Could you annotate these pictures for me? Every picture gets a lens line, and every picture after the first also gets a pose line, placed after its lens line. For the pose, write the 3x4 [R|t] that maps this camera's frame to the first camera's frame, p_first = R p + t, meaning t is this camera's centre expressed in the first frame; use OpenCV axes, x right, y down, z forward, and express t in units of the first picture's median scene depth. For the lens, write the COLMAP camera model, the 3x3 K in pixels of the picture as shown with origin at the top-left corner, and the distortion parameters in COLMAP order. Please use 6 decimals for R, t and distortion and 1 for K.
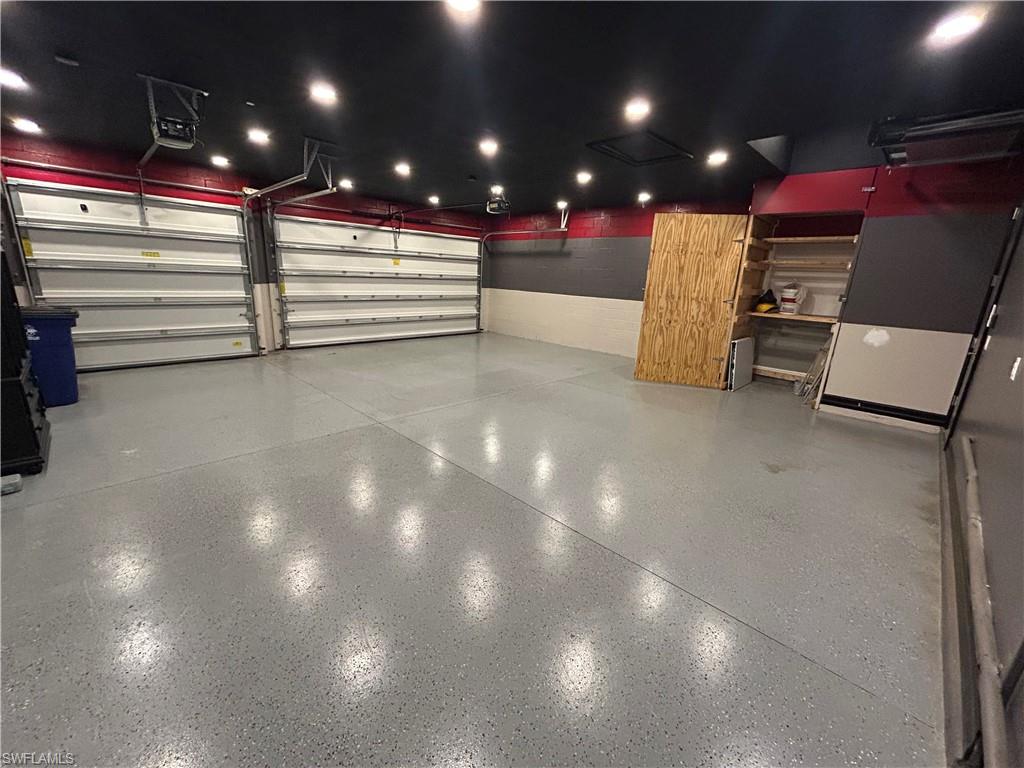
lens RADIAL K [[413.1, 0, 512.0], [0, 413.1, 384.0], [0, 0, 1]] dist [-0.000947, 0.000126]
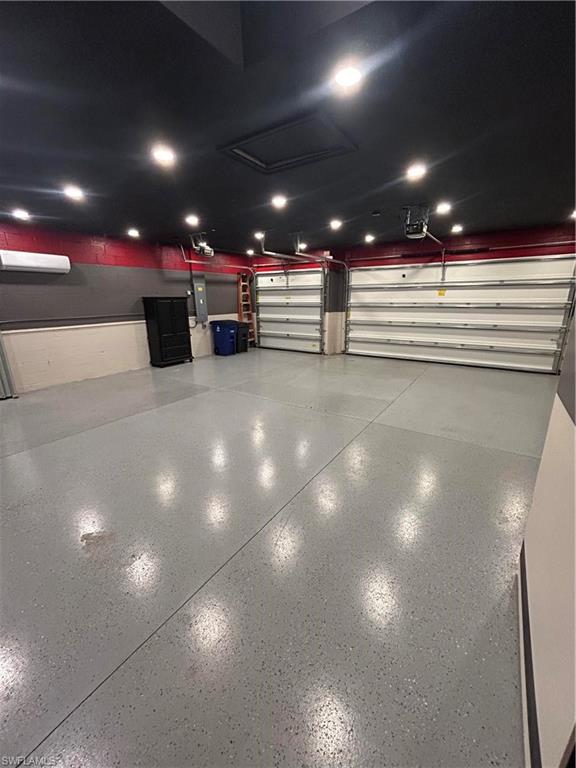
lens RADIAL K [[309.8, 0, 290.6], [0, 309.8, 380.8], [0, 0, 1]] dist [-0.000947, 0.000126]
pose [[0.198912, 0.206457, -0.958024, 0.572751], [-0.239173, 0.958226, 0.156842, -0.125084], [0.950384, 0.197936, 0.239982, 0.560327]]
